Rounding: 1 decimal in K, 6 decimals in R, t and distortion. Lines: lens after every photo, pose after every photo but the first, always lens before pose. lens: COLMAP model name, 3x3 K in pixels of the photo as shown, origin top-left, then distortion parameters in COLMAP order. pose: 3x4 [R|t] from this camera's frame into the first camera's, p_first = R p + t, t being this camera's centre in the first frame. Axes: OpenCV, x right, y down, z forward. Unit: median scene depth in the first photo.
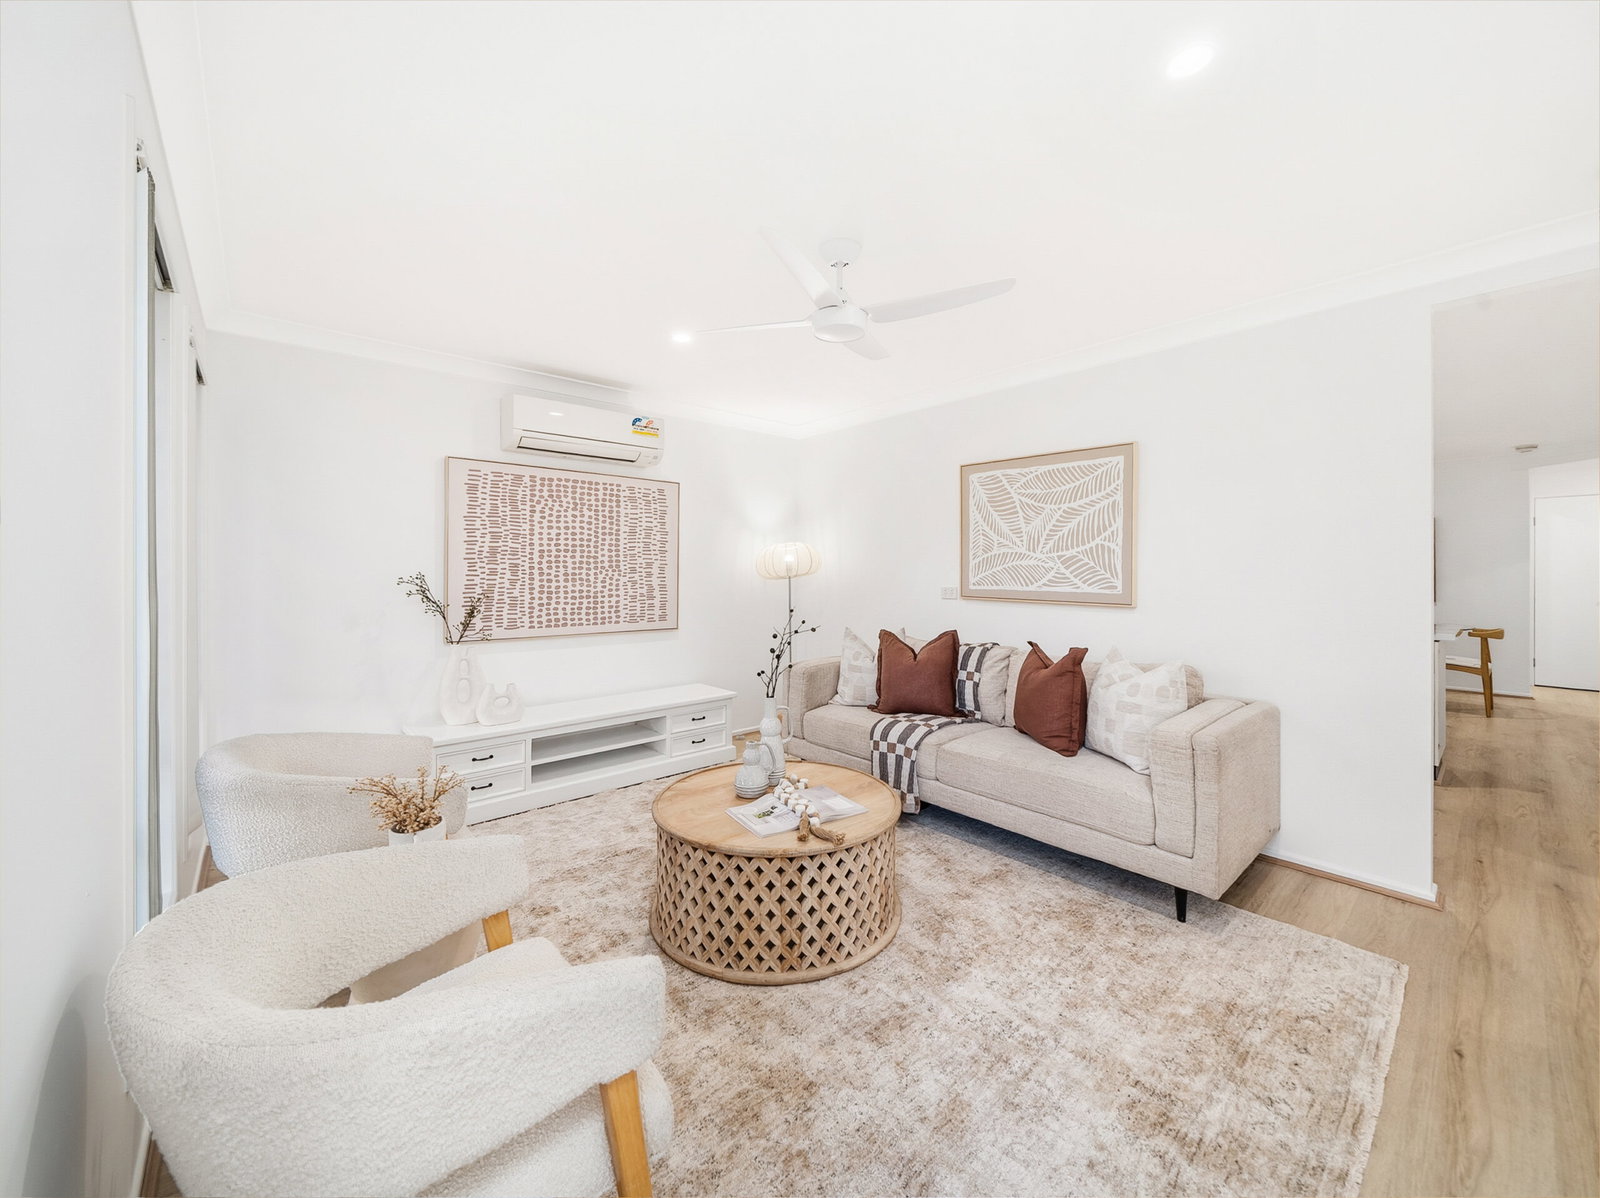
lens RADIAL K [[619.3, 0, 800.4], [0, 619.3, 577.4], [0, 0, 1]] dist [-0.000111, -0.000067]
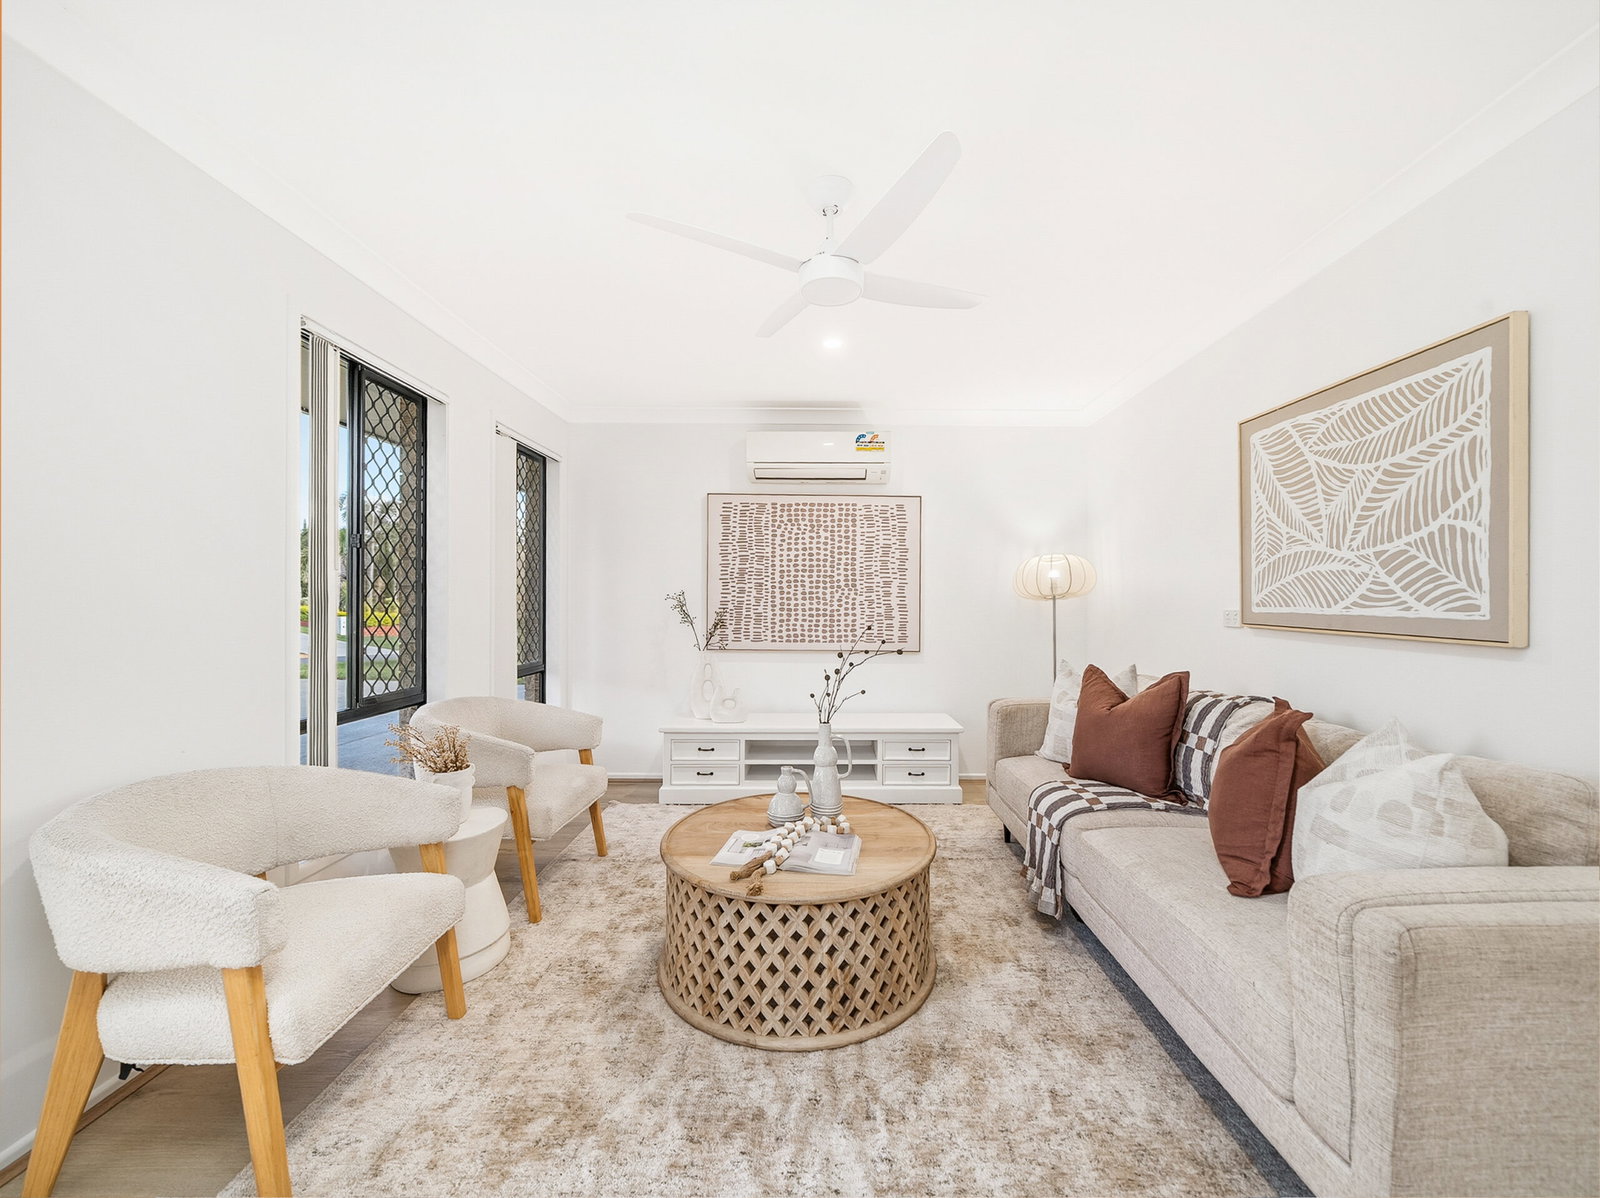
lens RADIAL K [[623.3, 0, 781.4], [0, 623.3, 601.4], [0, 0, 1]] dist [-0.001973, -0.000318]
pose [[0.754397, 0.006047, -0.656391, 0.298869], [-0.011014, 0.999933, -0.003447, 0.013767], [0.656326, 0.009830, 0.754413, 0.172403]]
